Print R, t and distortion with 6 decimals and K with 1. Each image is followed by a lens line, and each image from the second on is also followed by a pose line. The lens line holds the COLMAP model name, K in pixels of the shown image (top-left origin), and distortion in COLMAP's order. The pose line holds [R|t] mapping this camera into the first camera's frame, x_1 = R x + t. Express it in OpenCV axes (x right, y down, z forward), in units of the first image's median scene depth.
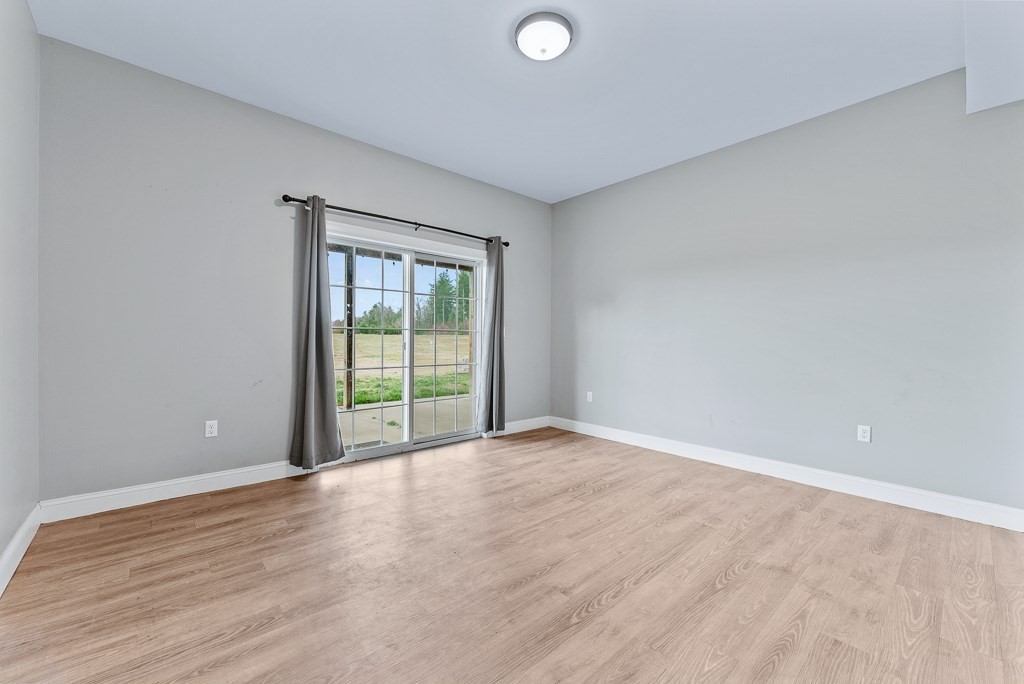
lens RADIAL K [[413.6, 0, 513.5], [0, 413.6, 333.6], [0, 0, 1]] dist [0.000778, -0.000005]
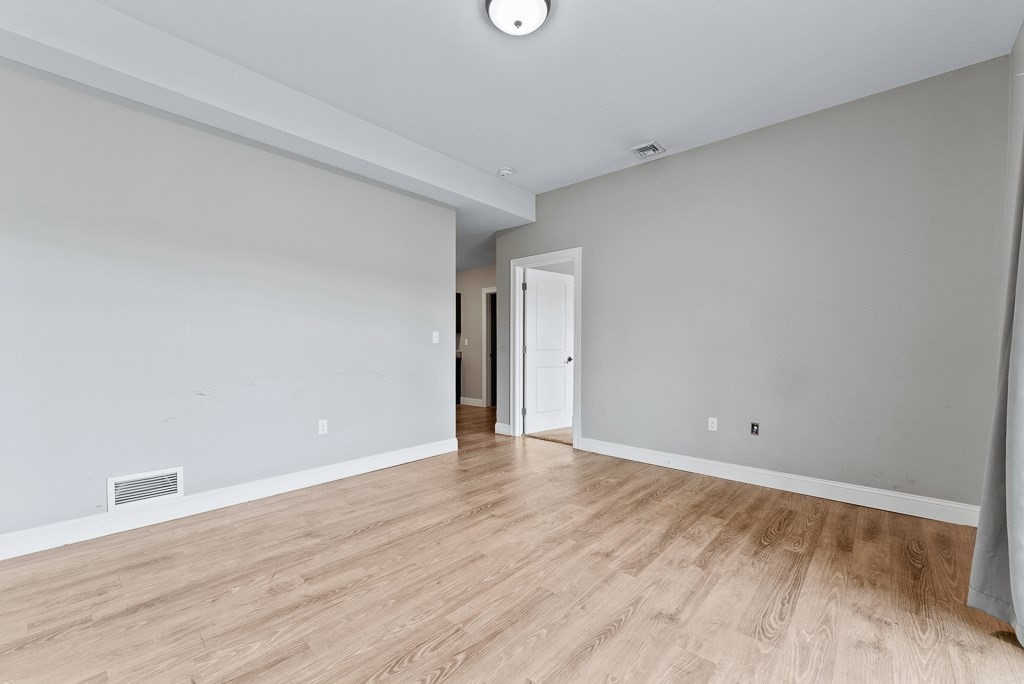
lens RADIAL K [[413.6, 0, 513.5], [0, 413.6, 333.6], [0, 0, 1]] dist [0.000778, -0.000005]
pose [[-0.993554, -0.017608, -0.111984, 0.186304], [-0.011925, 0.998616, -0.051216, 0.037404], [0.112731, -0.049551, -0.992389, 2.034280]]
